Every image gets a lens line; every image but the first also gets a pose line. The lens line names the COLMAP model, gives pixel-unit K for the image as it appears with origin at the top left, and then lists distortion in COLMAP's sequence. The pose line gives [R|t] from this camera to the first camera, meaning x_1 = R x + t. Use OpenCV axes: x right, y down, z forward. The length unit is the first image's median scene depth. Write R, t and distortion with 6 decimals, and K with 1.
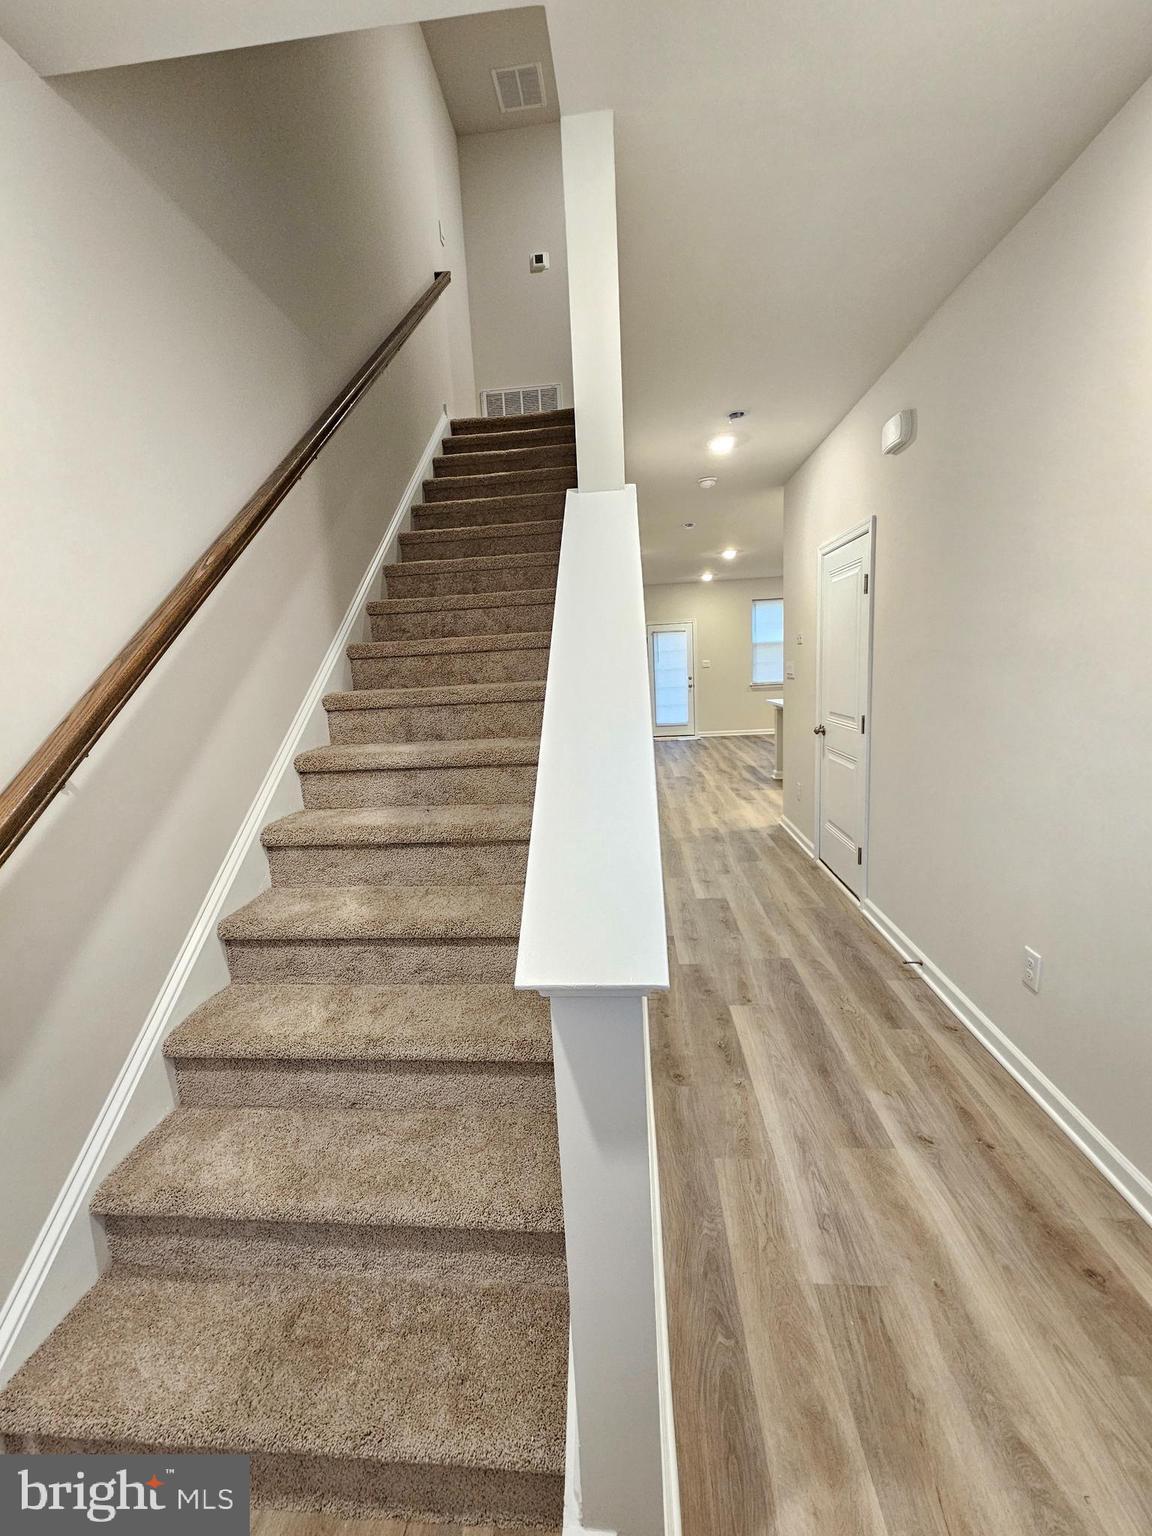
lens RADIAL K [[631.3, 0, 560.6], [0, 631.3, 768.3], [0, 0, 1]] dist [-0.005346, 0.002468]
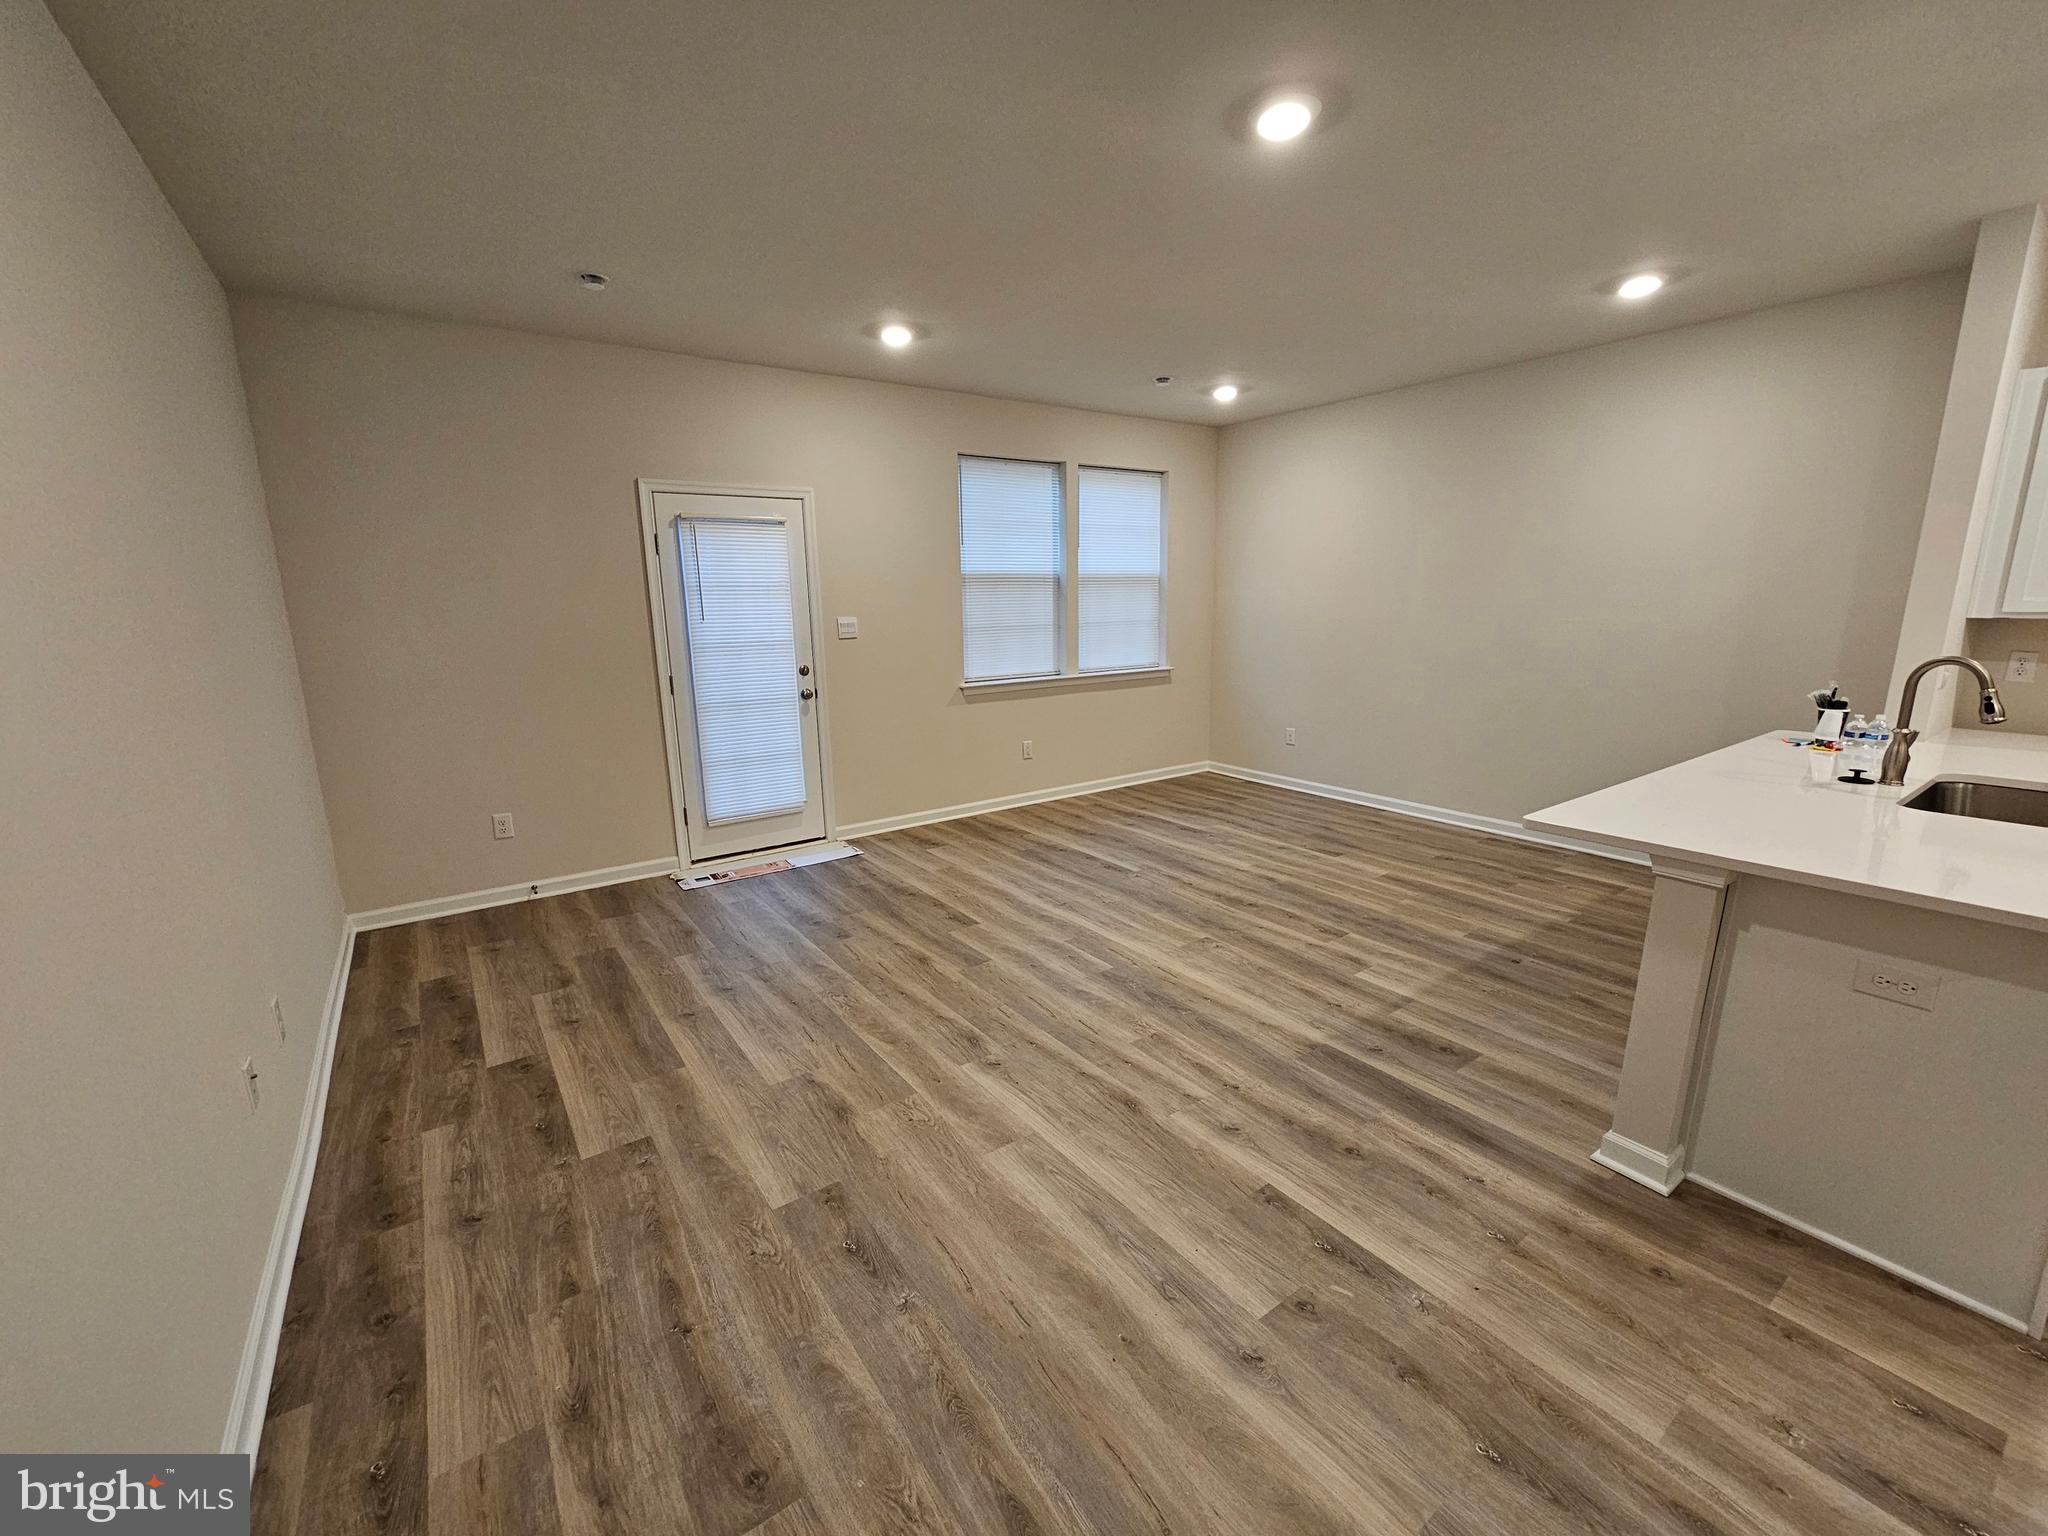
lens RADIAL K [[841.8, 0, 1027.4], [0, 841.8, 774.1], [0, 0, 1]] dist [-0.005346, 0.002468]
pose [[0.748808, -0.092613, 0.656284, -0.000756], [0.078518, 0.995612, 0.050911, -0.306412], [-0.658120, 0.013407, 0.752794, 1.779960]]
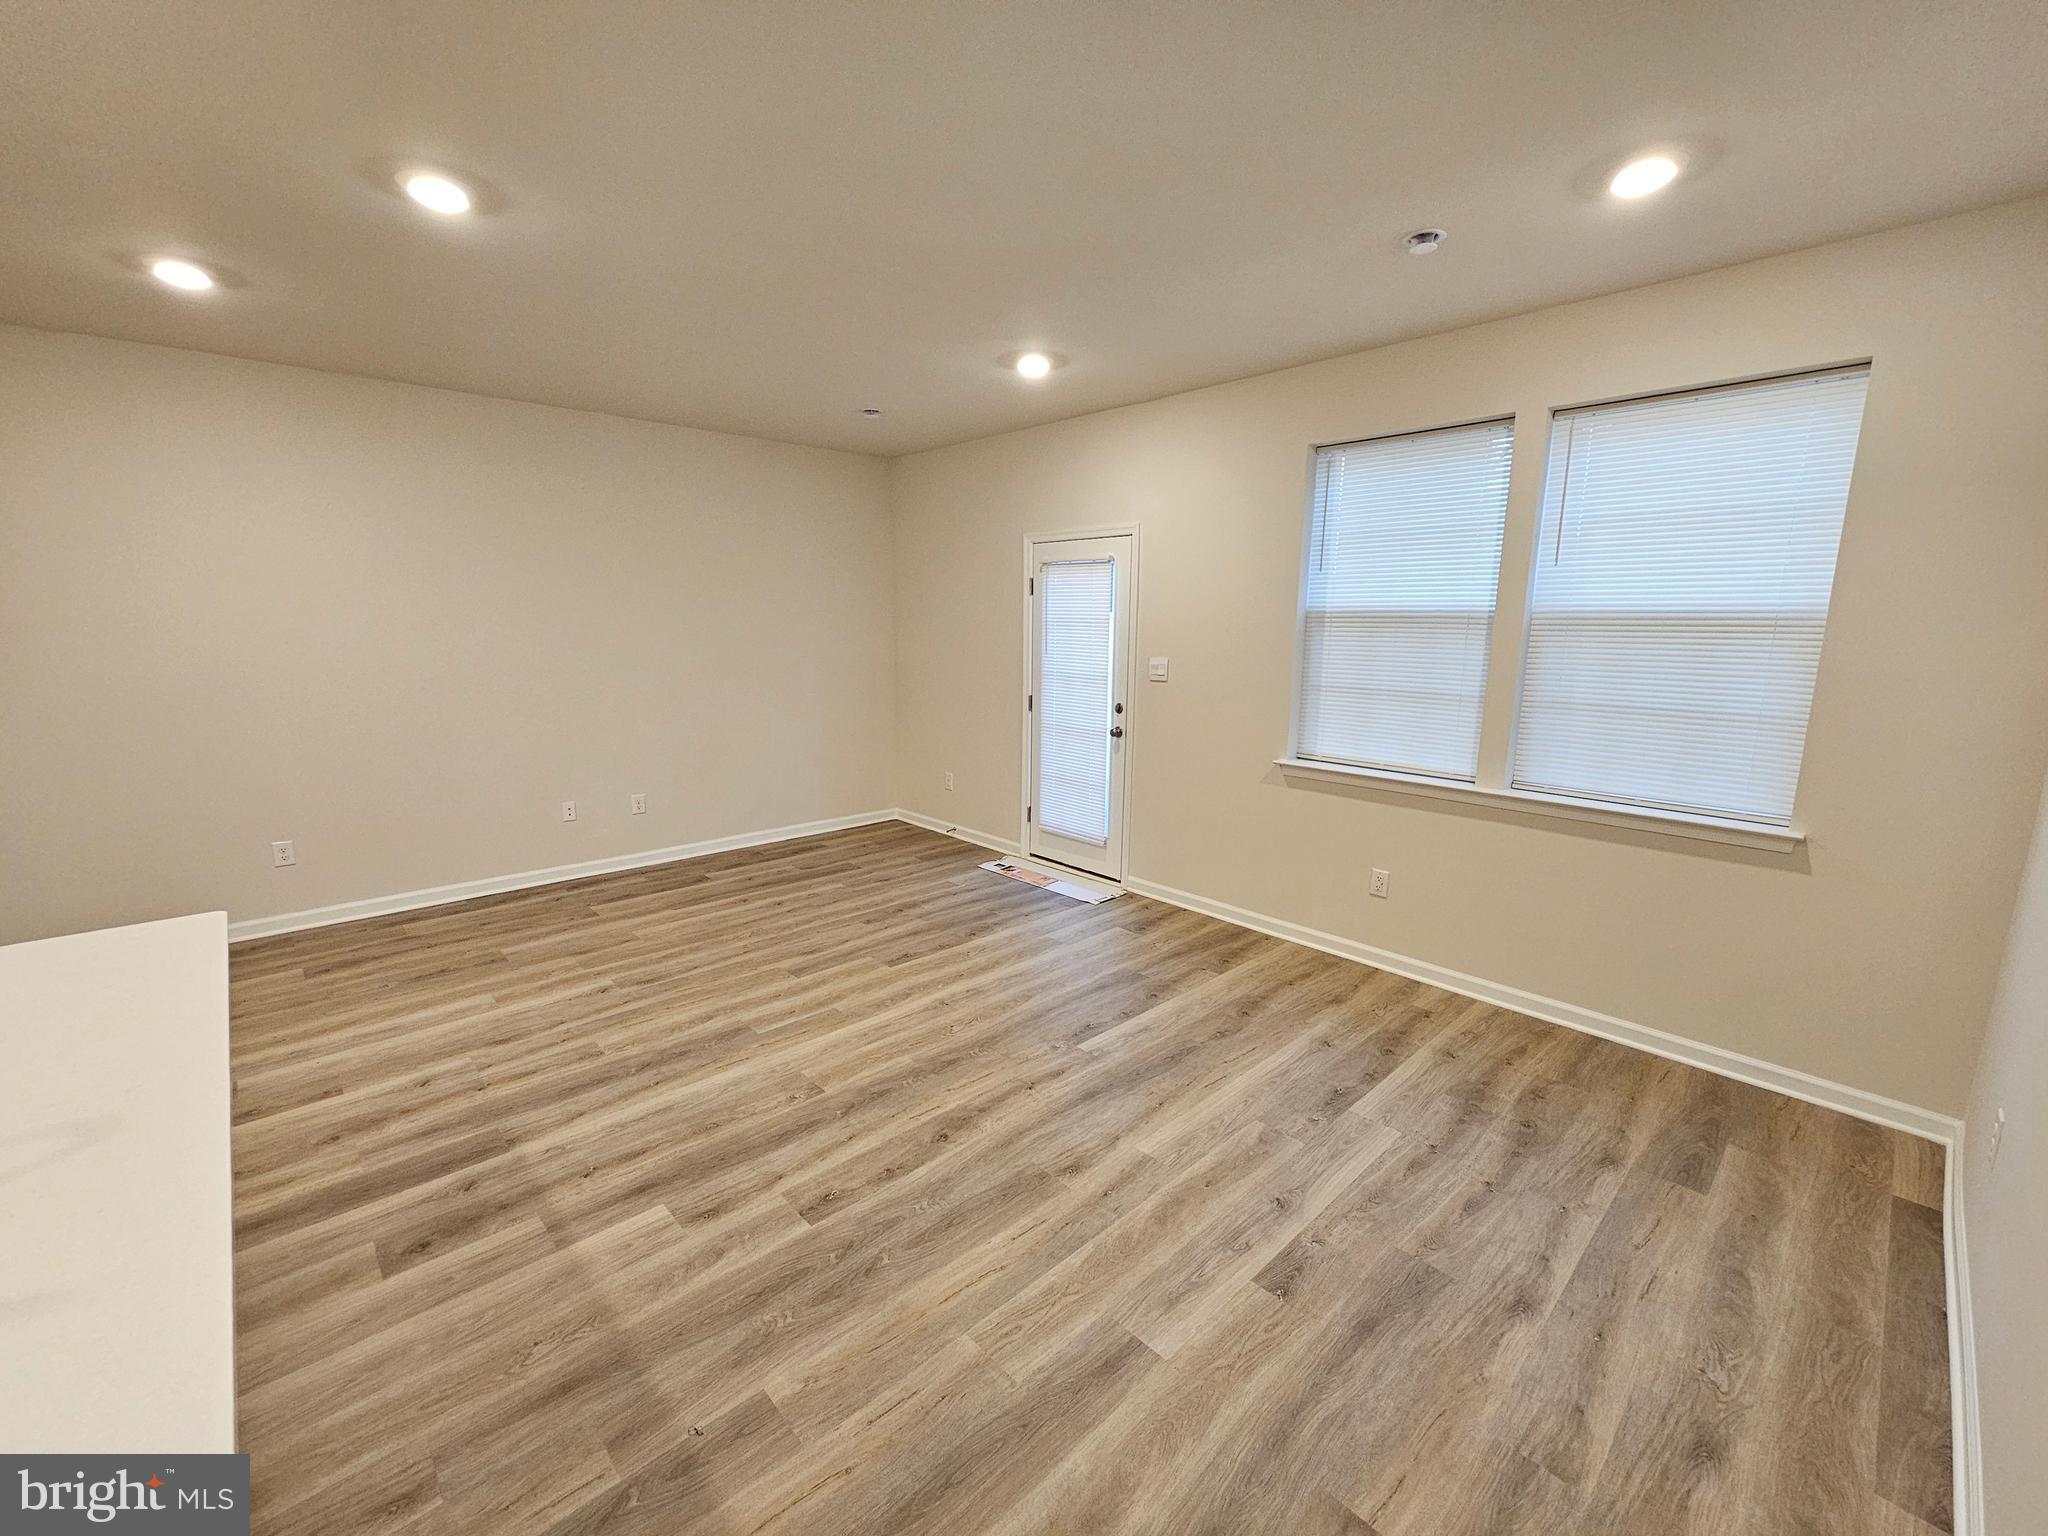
lens RADIAL K [[841.8, 0, 1028.4], [0, 841.8, 776.3], [0, 0, 1]] dist [-0.005346, 0.002468]
pose [[0.755387, 0.185604, -0.628444, 1.336410], [-0.159009, 0.982302, 0.098984, -0.430520], [0.635694, 0.025157, 0.771531, 1.912020]]
